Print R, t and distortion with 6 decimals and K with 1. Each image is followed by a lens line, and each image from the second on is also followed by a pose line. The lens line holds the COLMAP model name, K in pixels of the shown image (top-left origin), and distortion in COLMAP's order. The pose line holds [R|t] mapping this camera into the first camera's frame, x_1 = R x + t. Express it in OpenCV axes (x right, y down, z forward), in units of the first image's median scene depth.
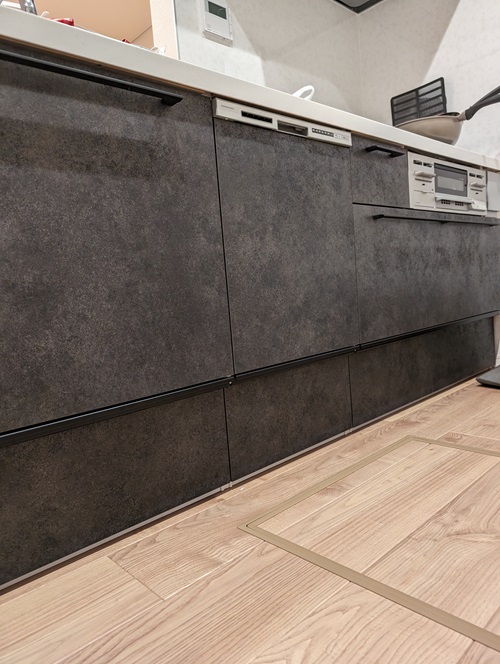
lens RADIAL K [[474.4, 0, 248.3], [0, 474.4, 334.0], [0, 0, 1]] dist [0.013157, -0.008562]
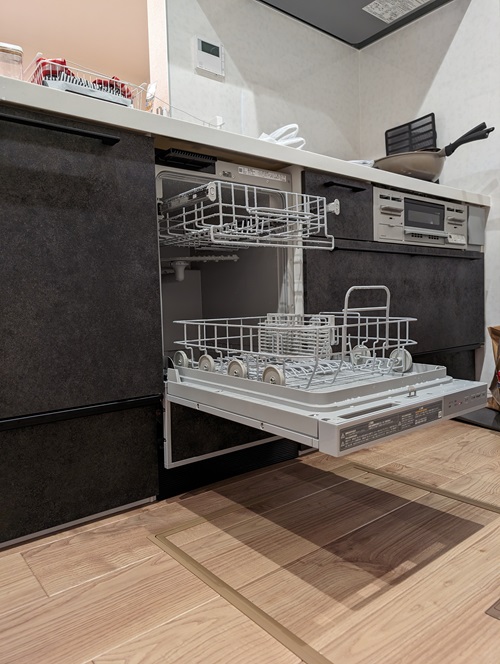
lens RADIAL K [[474.4, 0, 251.6], [0, 474.4, 330.9], [0, 0, 1]] dist [0.013157, -0.008562]
pose [[0.995583, 0.054933, -0.076142, 0.258014], [-0.057797, 0.997681, -0.035933, -0.027320], [0.073992, 0.040175, 0.996449, -0.058844]]
